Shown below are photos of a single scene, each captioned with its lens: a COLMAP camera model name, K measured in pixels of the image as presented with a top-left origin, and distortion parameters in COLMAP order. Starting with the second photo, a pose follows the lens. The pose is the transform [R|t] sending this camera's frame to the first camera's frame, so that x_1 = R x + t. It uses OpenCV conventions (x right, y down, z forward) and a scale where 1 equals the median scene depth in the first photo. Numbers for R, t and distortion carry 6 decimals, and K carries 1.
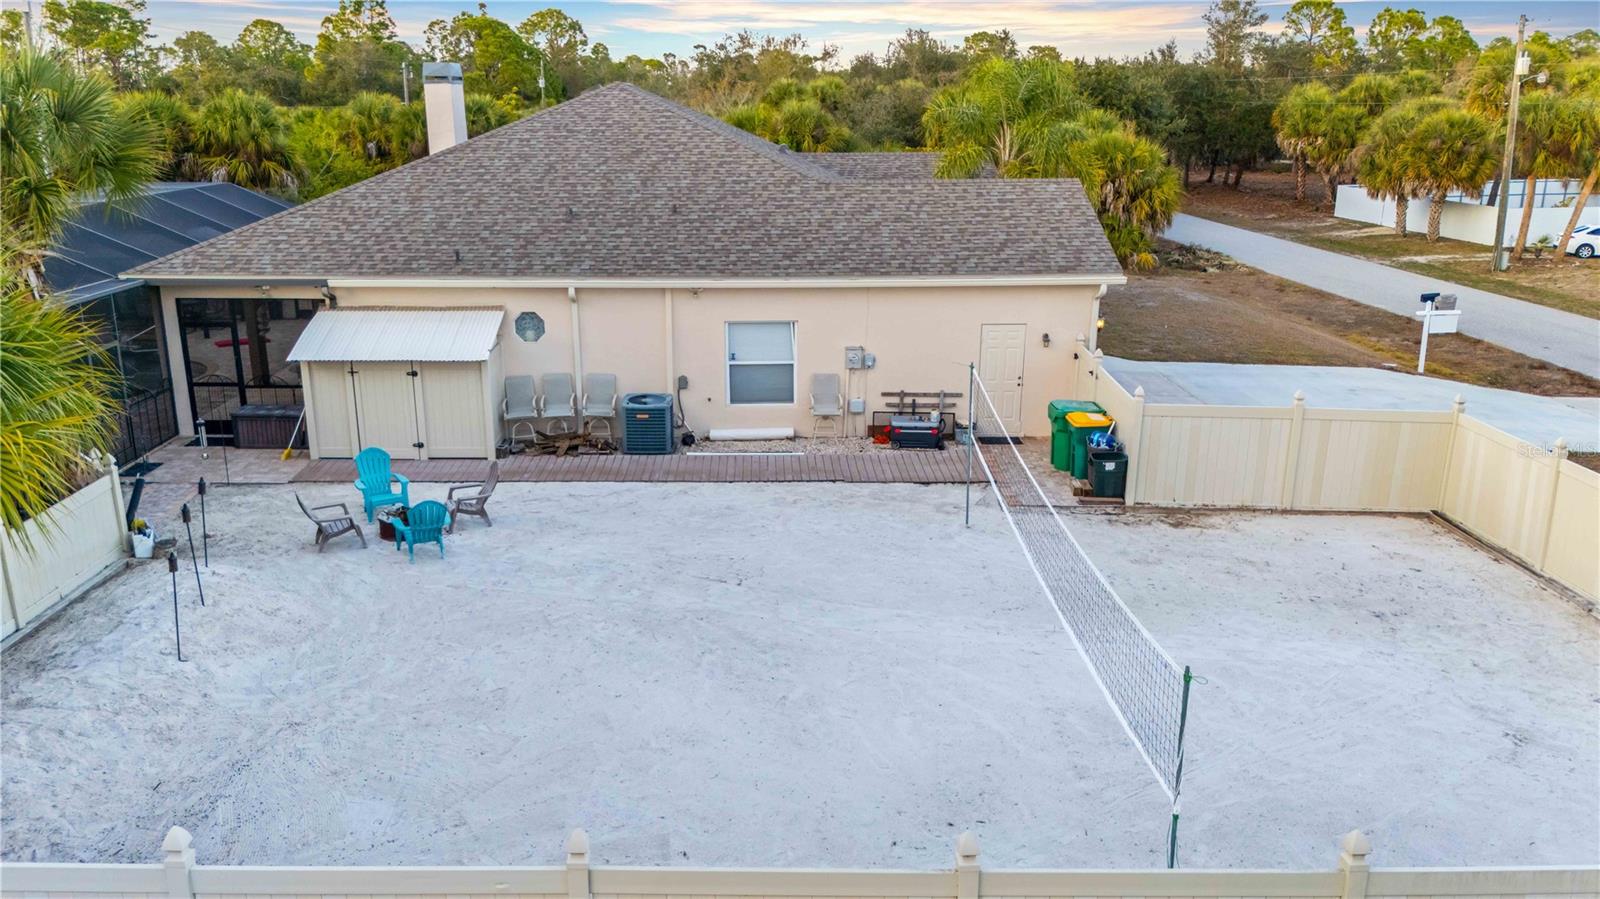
lens RADIAL K [[1191.7, 0, 797.3], [0, 1191.7, 479.8], [0, 0, 1]] dist [0.055338, -0.066596]
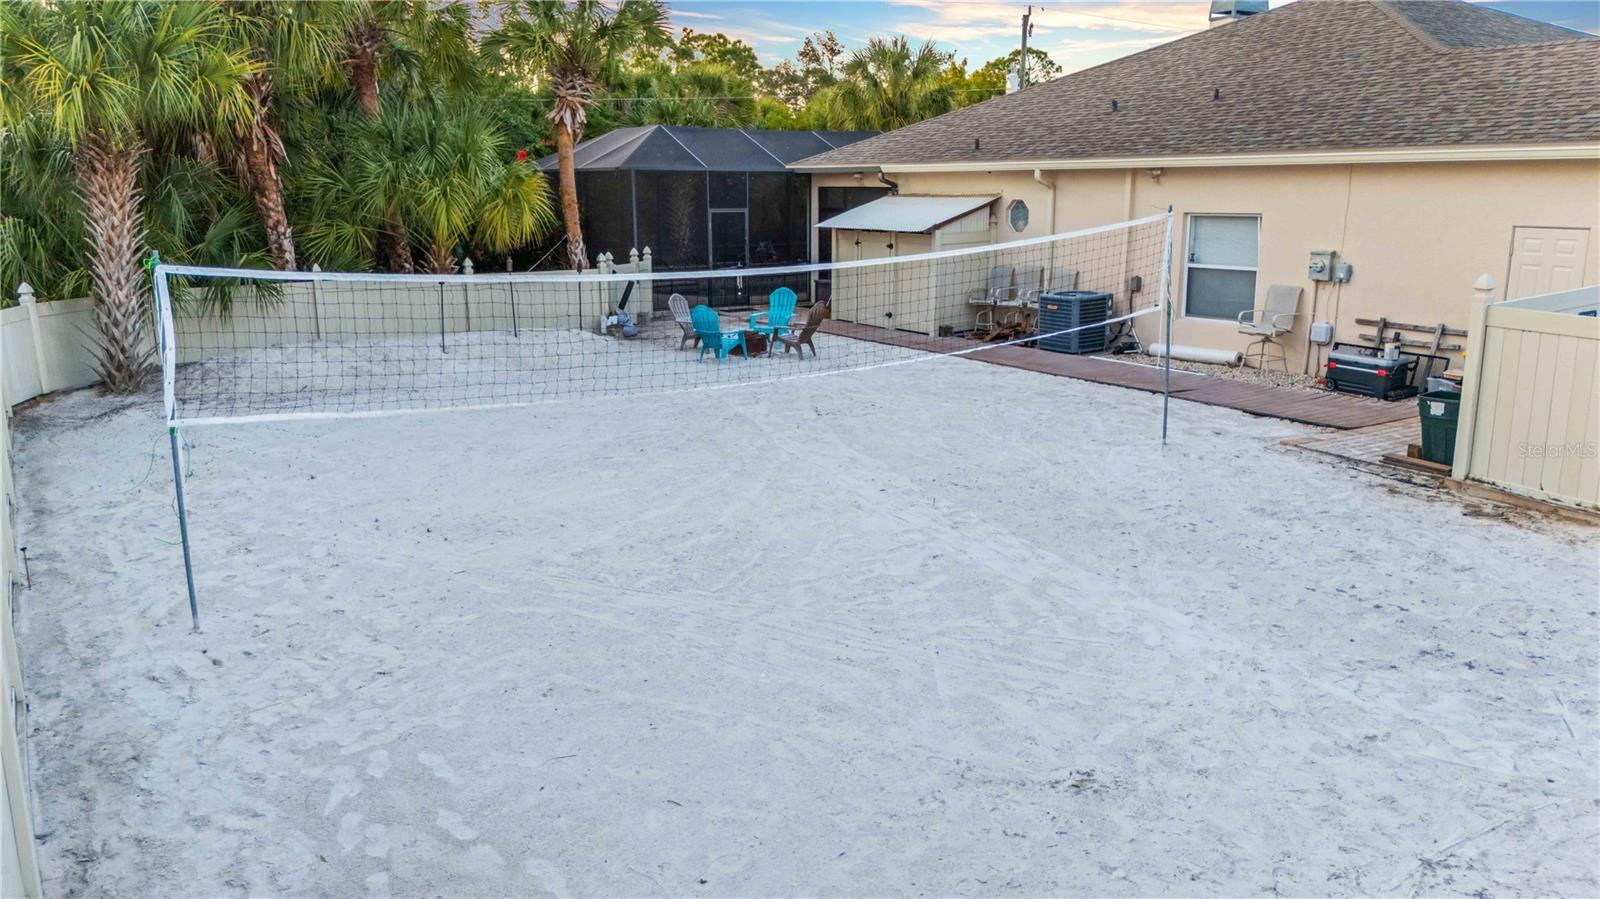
lens RADIAL K [[1191.7, 0, 803.5], [0, 1191.7, 447.4], [0, 0, 1]] dist [0.055338, -0.066596]
pose [[0.514937, 0.176654, -0.838829, 0.537154], [-0.251083, 0.966702, 0.049450, 0.051148], [0.819633, 0.185152, 0.542145, 0.360399]]
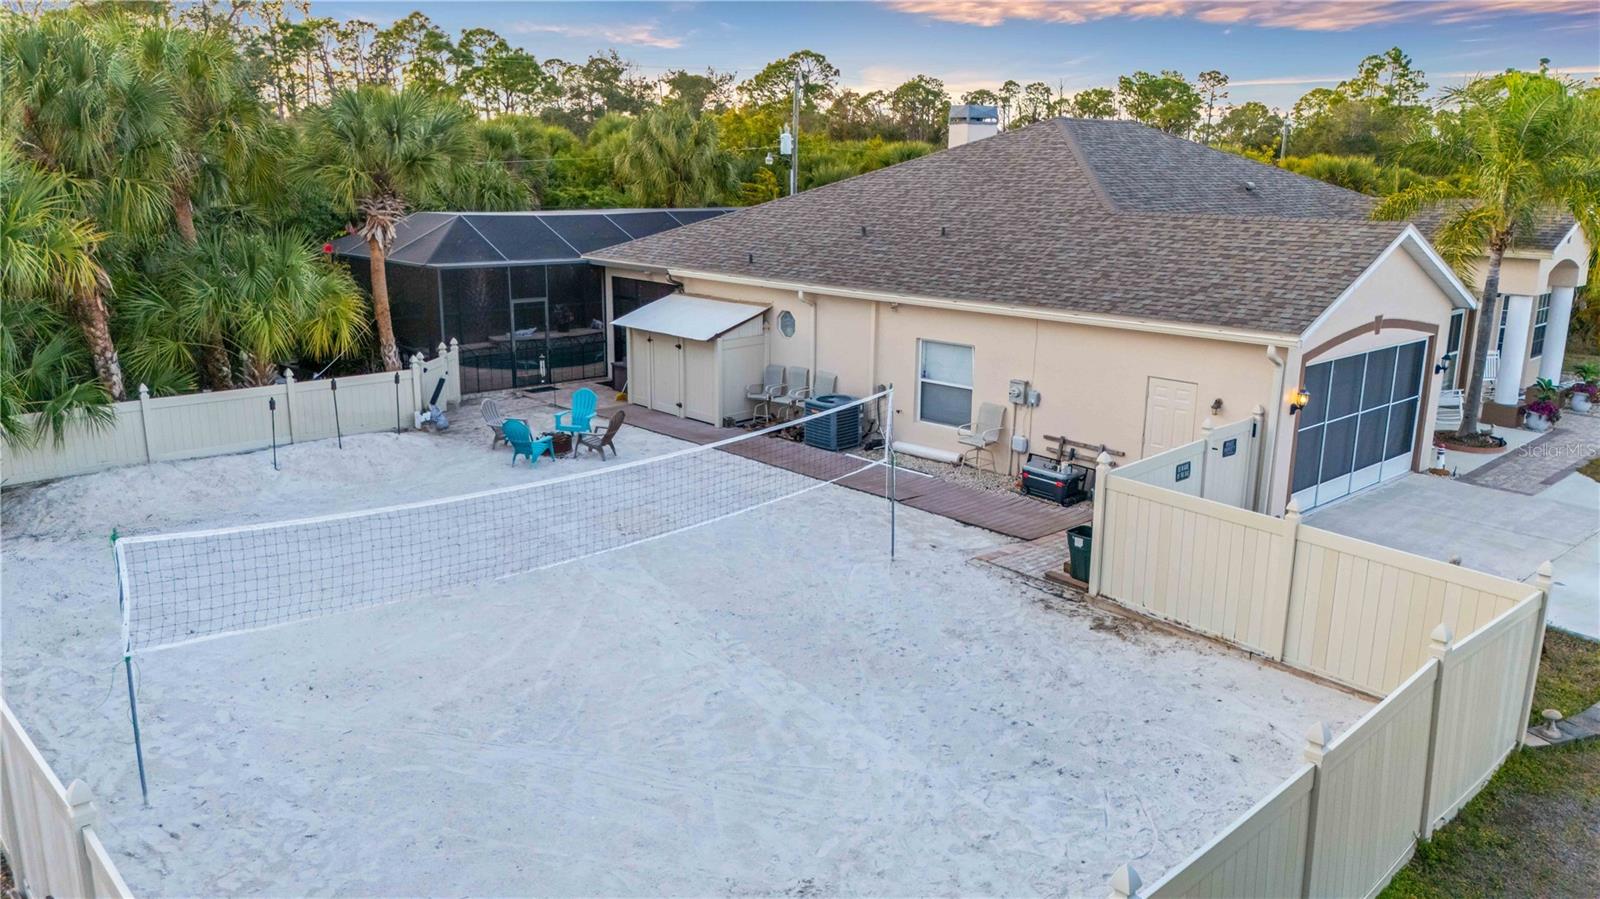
lens RADIAL K [[1191.7, 0, 805.9], [0, 1191.7, 445.5], [0, 0, 1]] dist [0.055338, -0.066596]
pose [[0.656506, 0.175407, -0.733643, 0.645683], [-0.233444, 0.972086, 0.023518, -0.045406], [0.717289, 0.155825, 0.679128, 0.254209]]
